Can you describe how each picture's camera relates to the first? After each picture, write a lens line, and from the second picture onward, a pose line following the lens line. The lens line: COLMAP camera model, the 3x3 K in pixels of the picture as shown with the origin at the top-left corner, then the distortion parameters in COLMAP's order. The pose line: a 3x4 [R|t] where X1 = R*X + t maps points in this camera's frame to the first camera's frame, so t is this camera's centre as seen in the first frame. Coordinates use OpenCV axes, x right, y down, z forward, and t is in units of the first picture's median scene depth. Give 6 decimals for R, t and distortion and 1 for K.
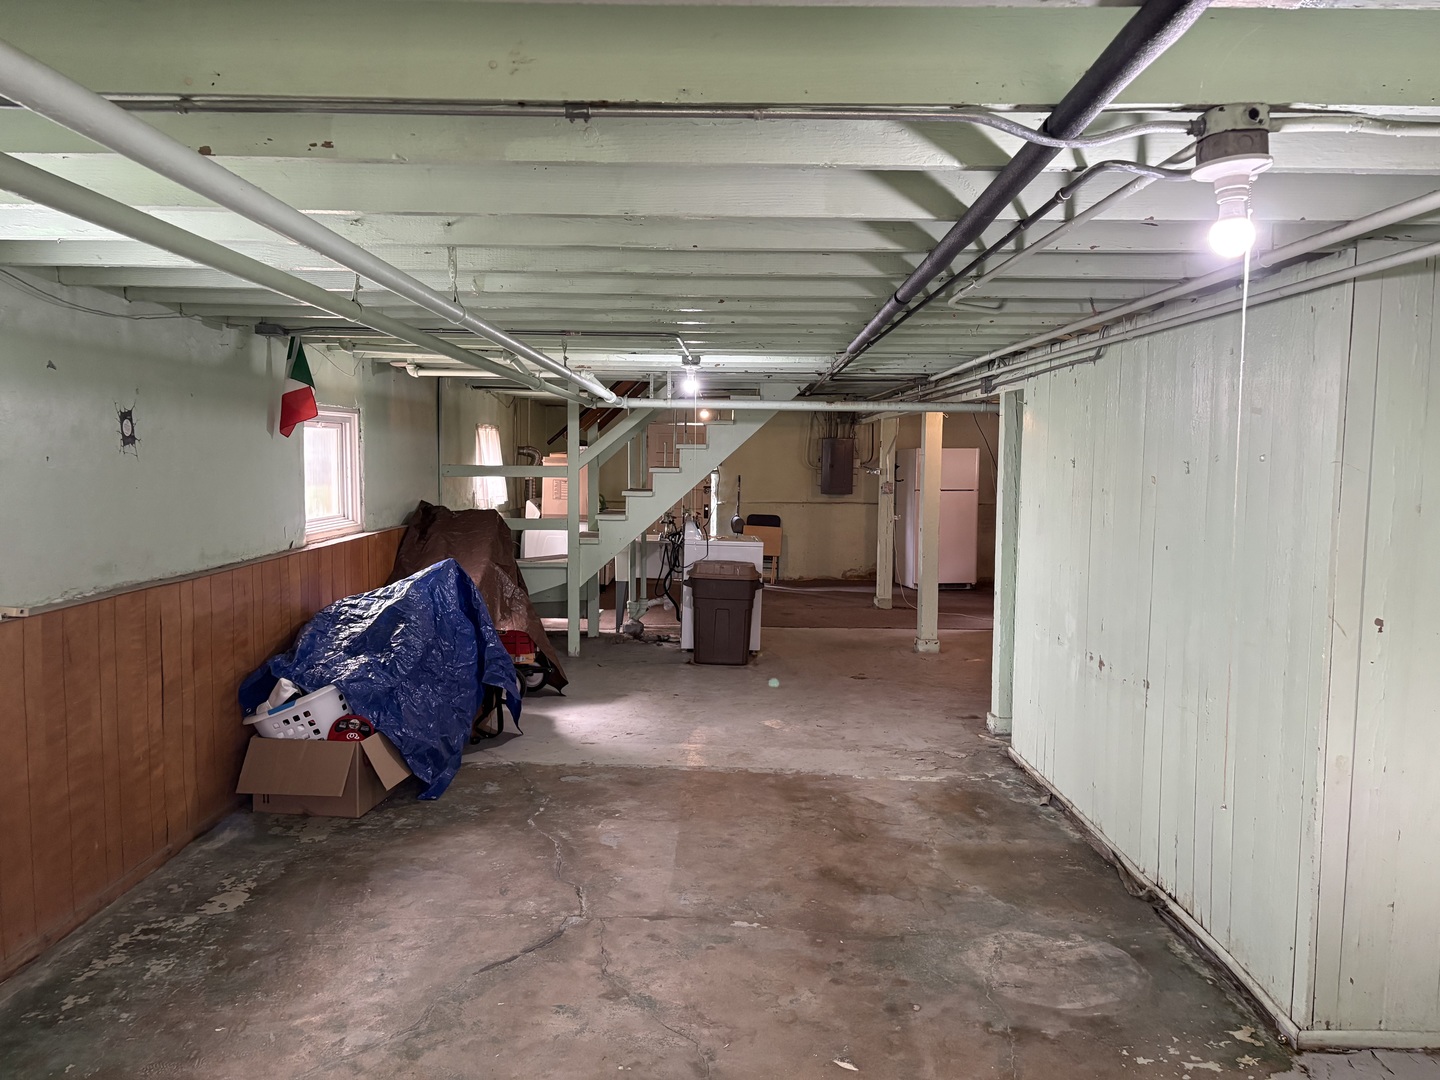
lens RADIAL K [[1086.9, 0, 718.9], [0, 1086.9, 539.6], [0, 0, 1]] dist [0.080490, -0.064991]
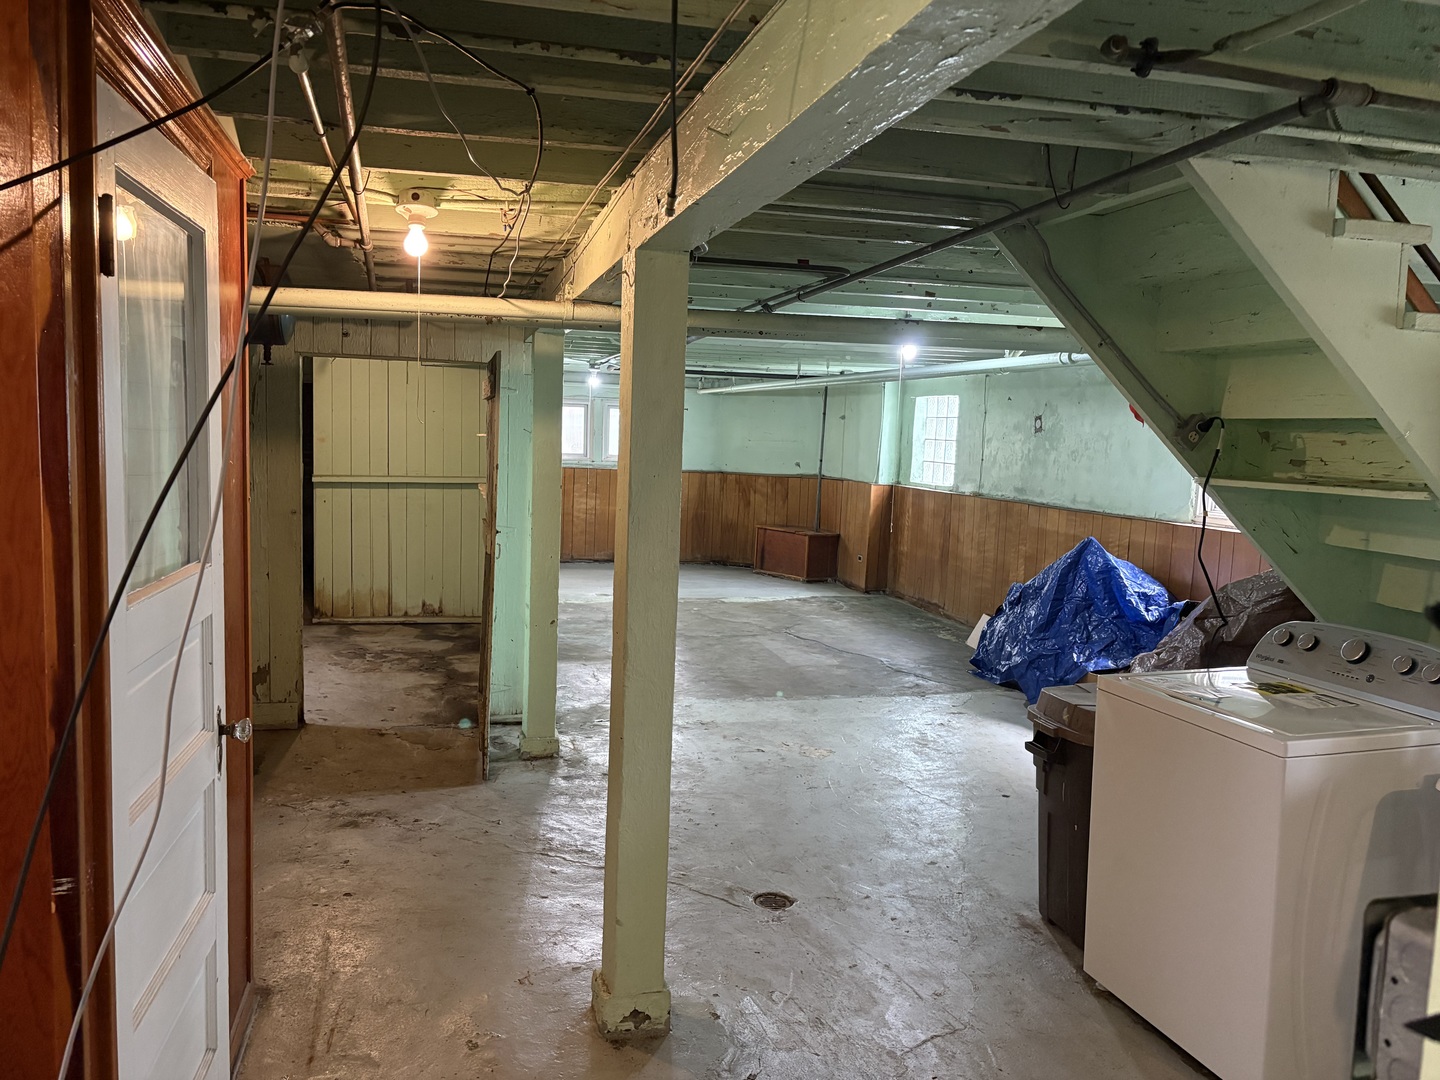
lens RADIAL K [[1086.9, 0, 720.8], [0, 1086.9, 539.3], [0, 0, 1]] dist [0.080490, -0.064991]
pose [[-0.965206, -0.009937, -0.261303, 0.392299], [-0.055887, 0.984028, 0.169015, -0.145251], [0.255450, 0.177738, -0.950345, 2.023716]]
